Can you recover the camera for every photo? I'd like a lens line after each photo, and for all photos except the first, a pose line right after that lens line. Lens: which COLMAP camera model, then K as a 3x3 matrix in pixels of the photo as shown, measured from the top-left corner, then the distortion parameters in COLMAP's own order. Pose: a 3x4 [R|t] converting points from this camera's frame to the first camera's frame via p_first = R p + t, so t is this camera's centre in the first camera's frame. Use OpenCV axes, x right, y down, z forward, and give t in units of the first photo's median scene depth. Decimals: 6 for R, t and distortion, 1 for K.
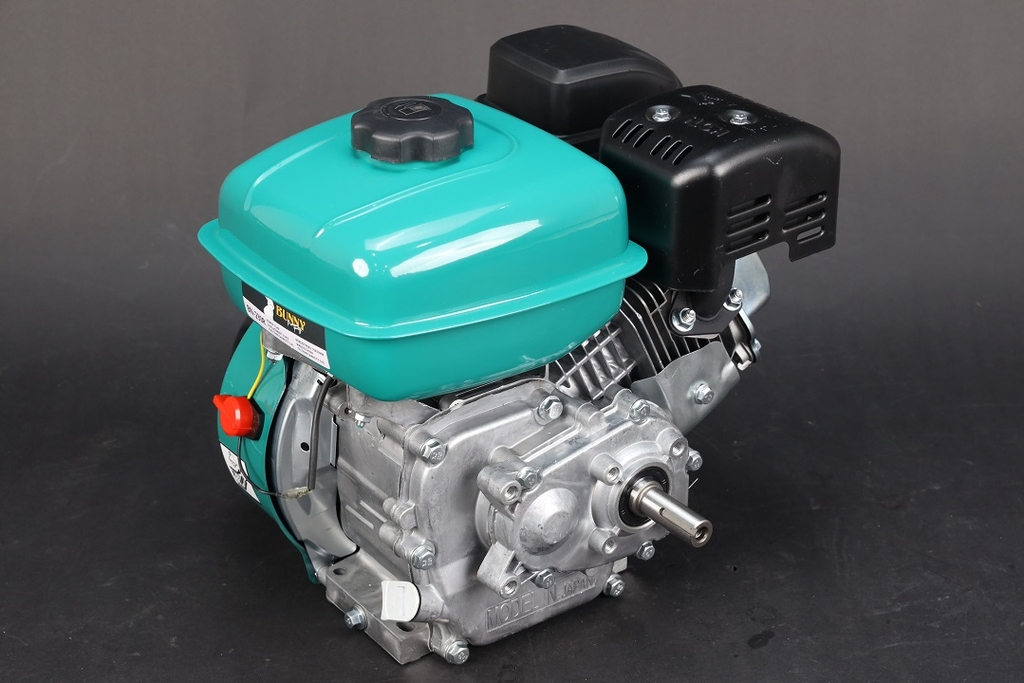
lens RADIAL K [[2092.6, 0, 513.3], [0, 2092.6, 341.4], [0, 0, 1]] dist [0.022266, 0.000000]
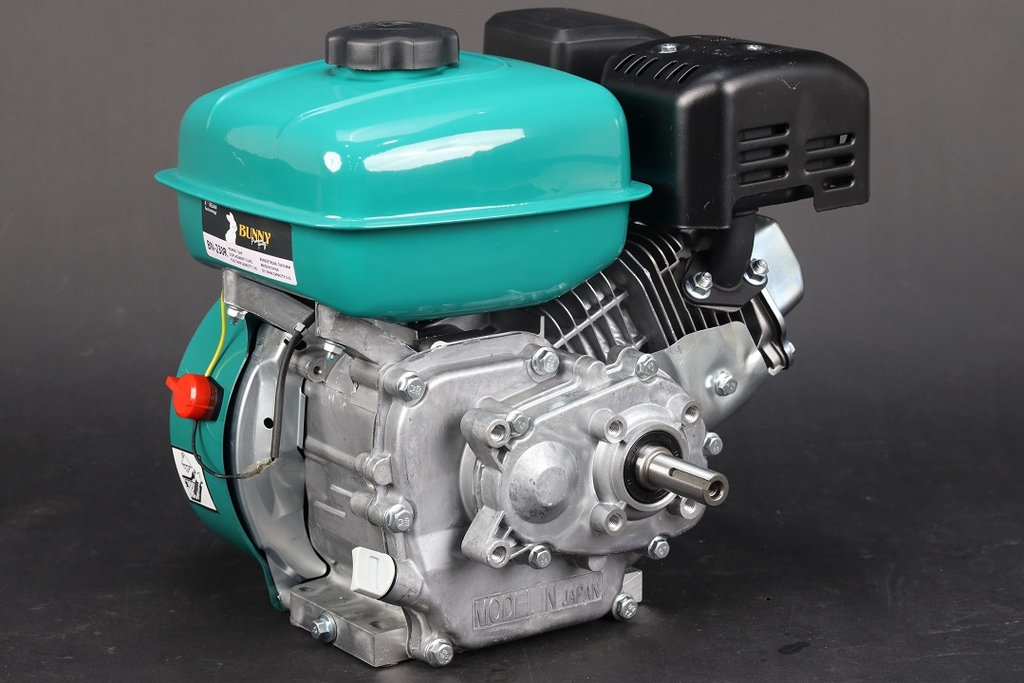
lens RADIAL K [[2963.3, 0, 514.3], [0, 2963.3, 342.6], [0, 0, 1]] dist [0.085713, 0.000000]
pose [[0.999686, -0.003625, -0.024790, 0.034618], [-0.002160, 0.973326, -0.229415, 0.302626], [0.024961, 0.229397, 0.973013, -0.217580]]
